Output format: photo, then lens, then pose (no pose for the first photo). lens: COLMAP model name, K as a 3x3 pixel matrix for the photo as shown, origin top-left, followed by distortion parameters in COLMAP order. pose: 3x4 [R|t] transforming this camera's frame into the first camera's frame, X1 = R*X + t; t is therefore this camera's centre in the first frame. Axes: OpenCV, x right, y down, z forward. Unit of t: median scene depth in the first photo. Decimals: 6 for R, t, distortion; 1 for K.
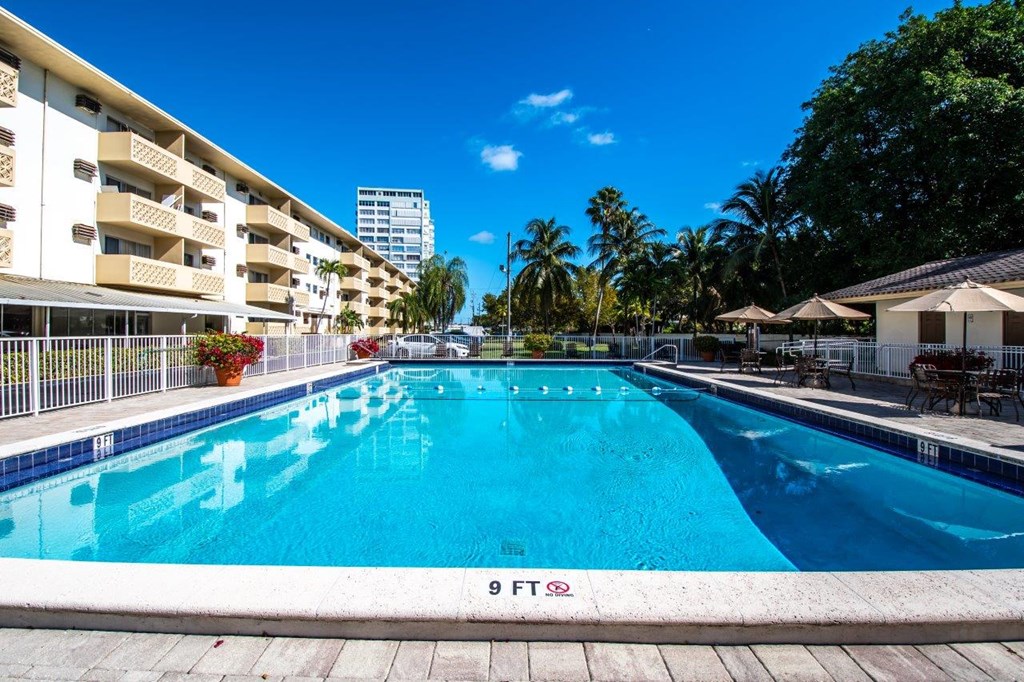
lens RADIAL K [[484.9, 0, 509.3], [0, 484.9, 343.2], [0, 0, 1]] dist [-0.028411, -0.004964]
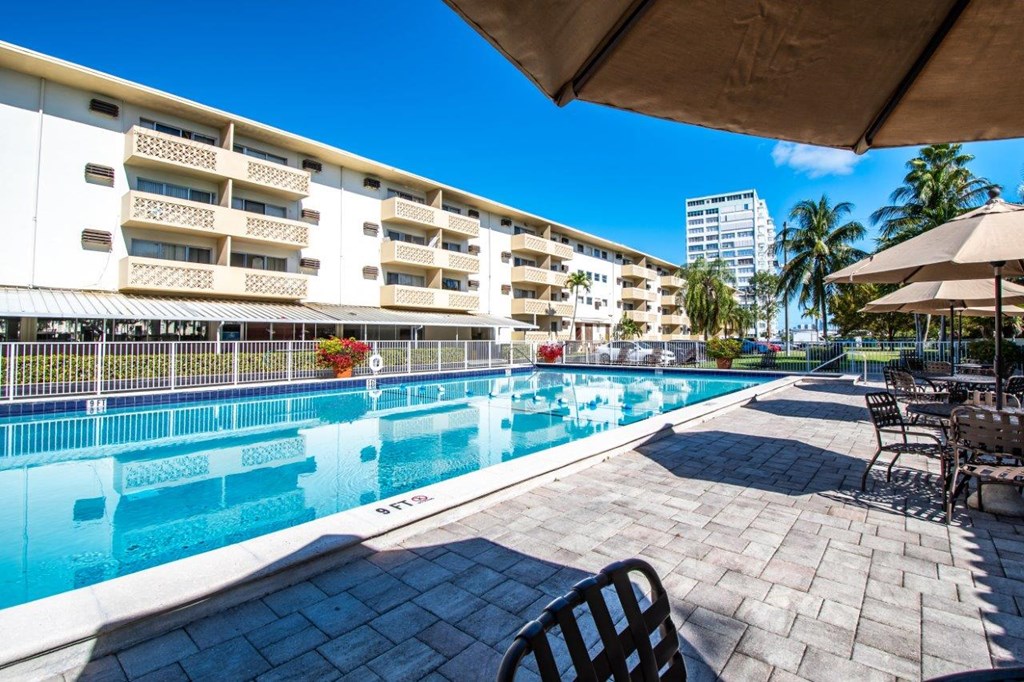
lens RADIAL K [[460.3, 0, 513.3], [0, 460.3, 337.8], [0, 0, 1]] dist [-0.006434, -0.000374]
pose [[0.780638, -0.010756, -0.624891, 0.204238], [-0.006242, 0.999668, -0.025004, 0.001467], [0.624952, 0.023420, 0.780312, 0.105197]]
